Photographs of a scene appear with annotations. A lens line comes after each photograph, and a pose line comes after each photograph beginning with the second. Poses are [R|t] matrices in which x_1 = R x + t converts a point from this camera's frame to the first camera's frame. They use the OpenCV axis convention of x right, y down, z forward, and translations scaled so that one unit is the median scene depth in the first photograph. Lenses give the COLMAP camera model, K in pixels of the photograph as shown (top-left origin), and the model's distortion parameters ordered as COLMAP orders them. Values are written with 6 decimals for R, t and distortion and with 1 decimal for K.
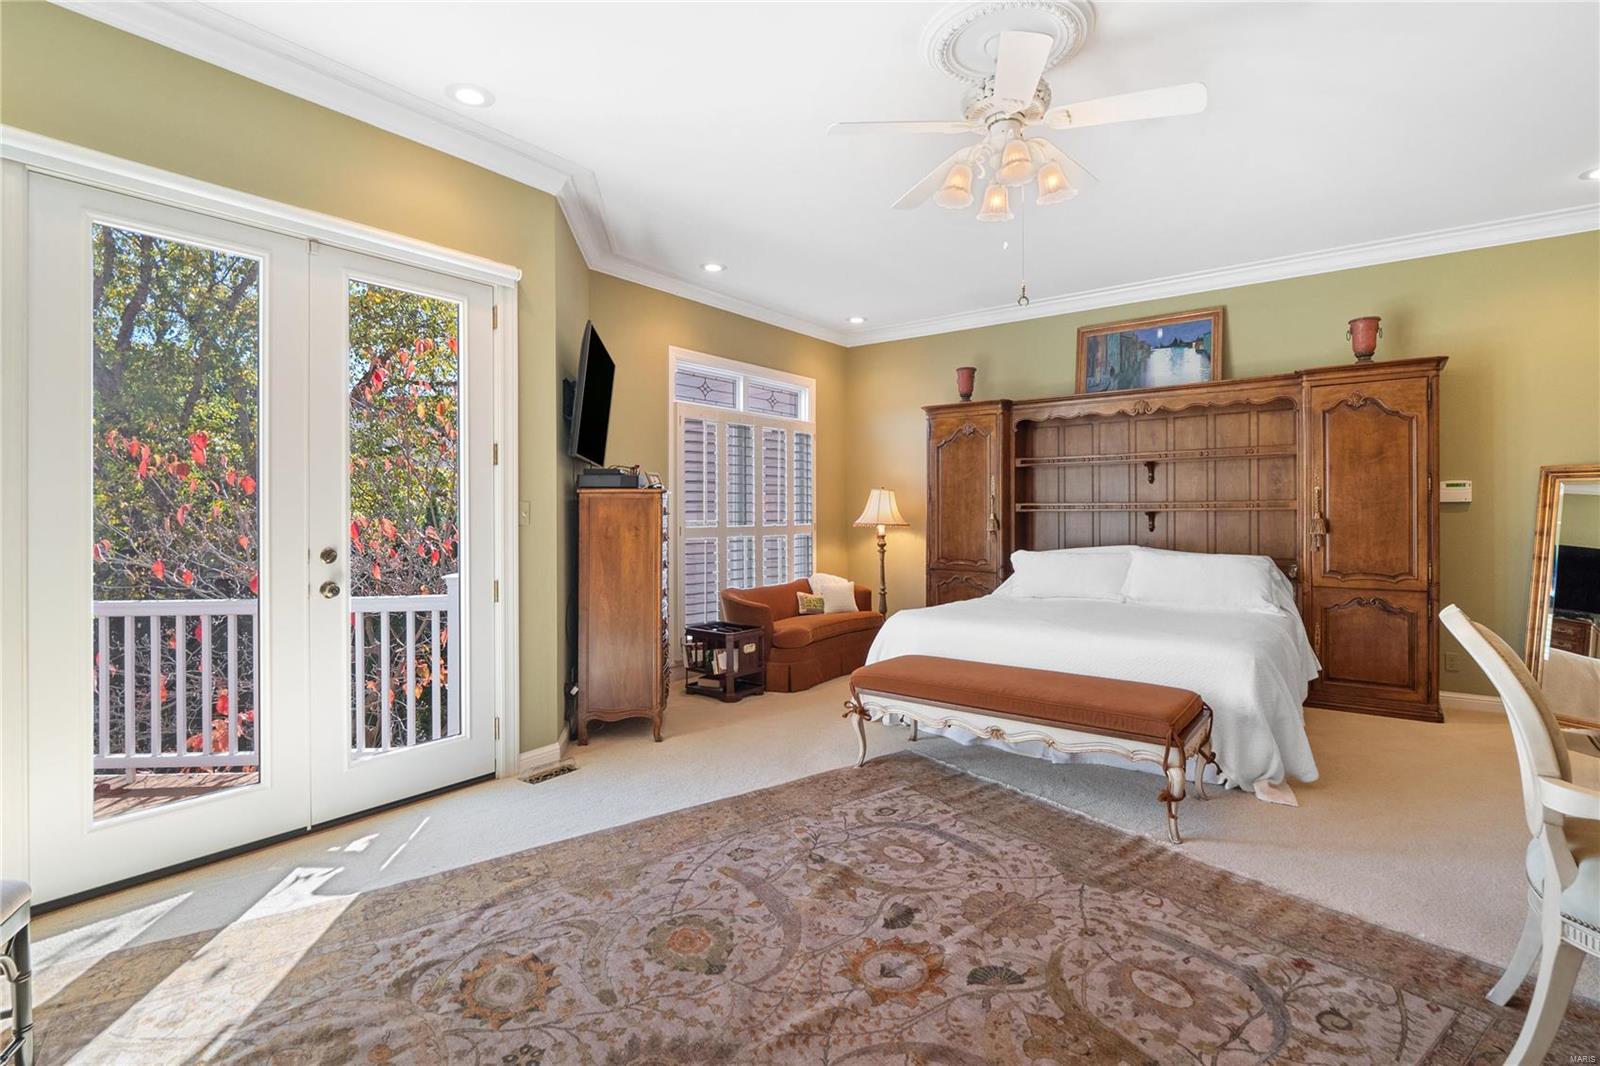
lens RADIAL K [[766.3, 0, 805.3], [0, 766.3, 511.4], [0, 0, 1]] dist [-0.001235, -0.000148]
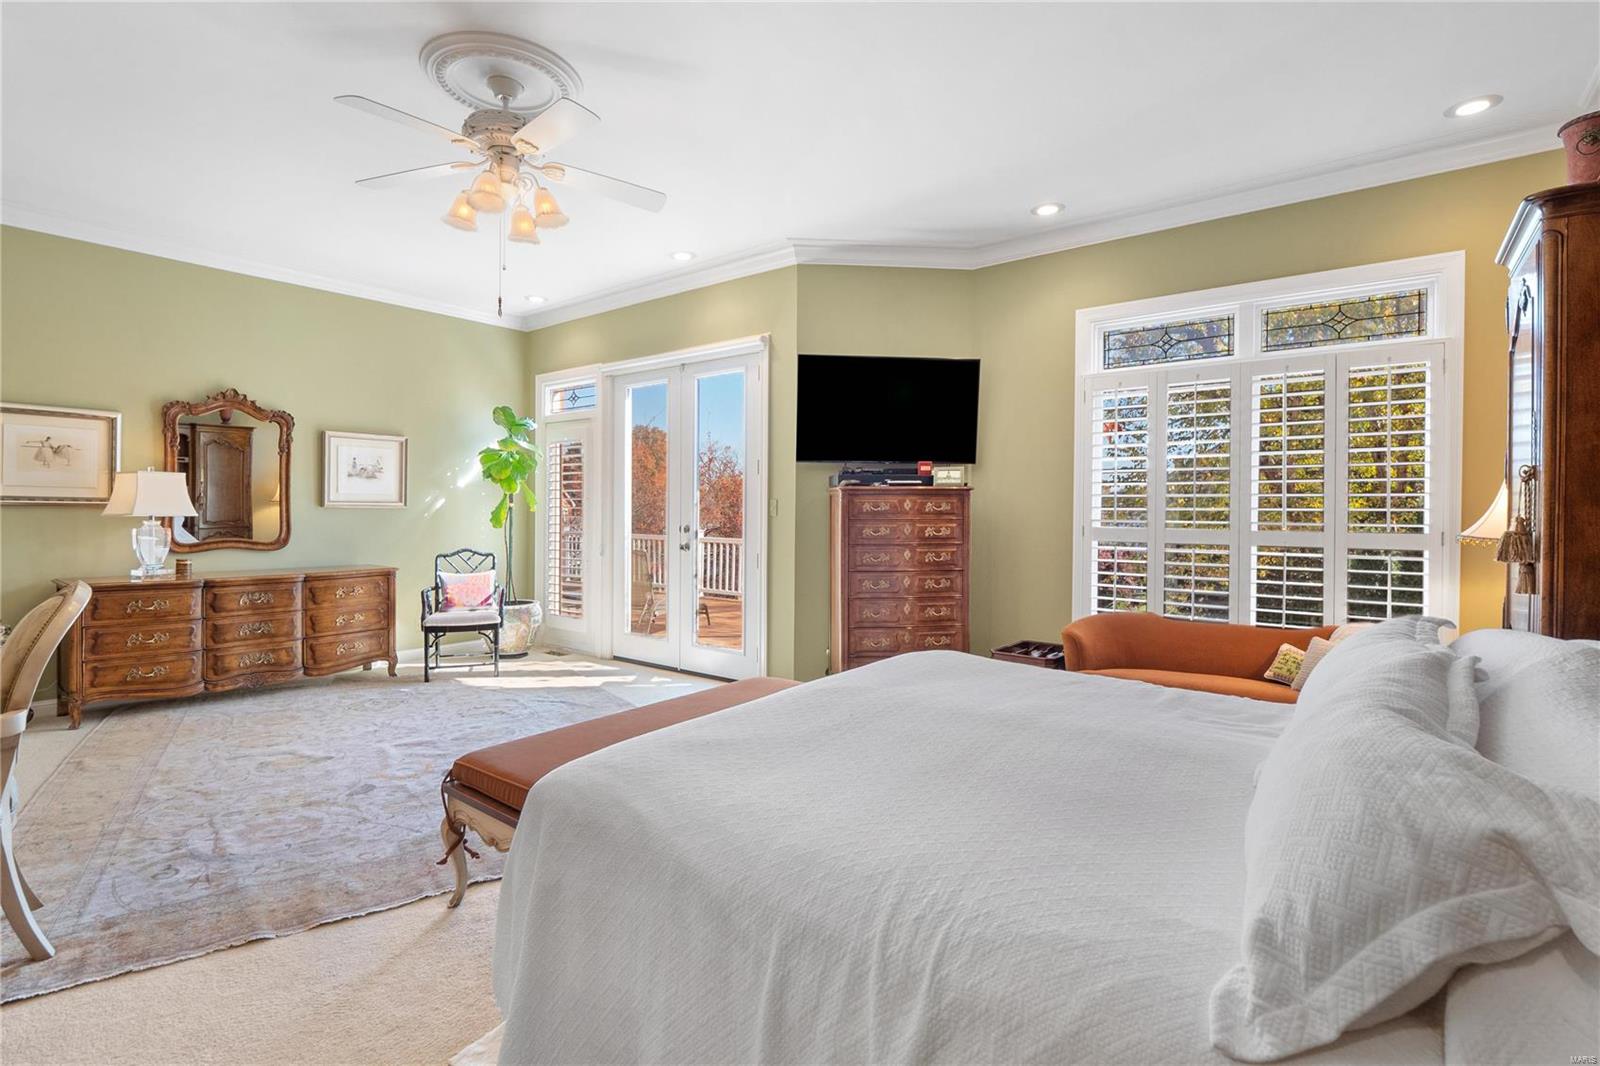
lens RADIAL K [[766.3, 0, 805.3], [0, 766.3, 511.4], [0, 0, 1]] dist [-0.001235, -0.000148]
pose [[-0.040863, 0.005578, -0.999149, 1.541846], [-0.006993, 0.999958, 0.005868, -0.001638], [0.999140, 0.007227, -0.040822, 1.685013]]
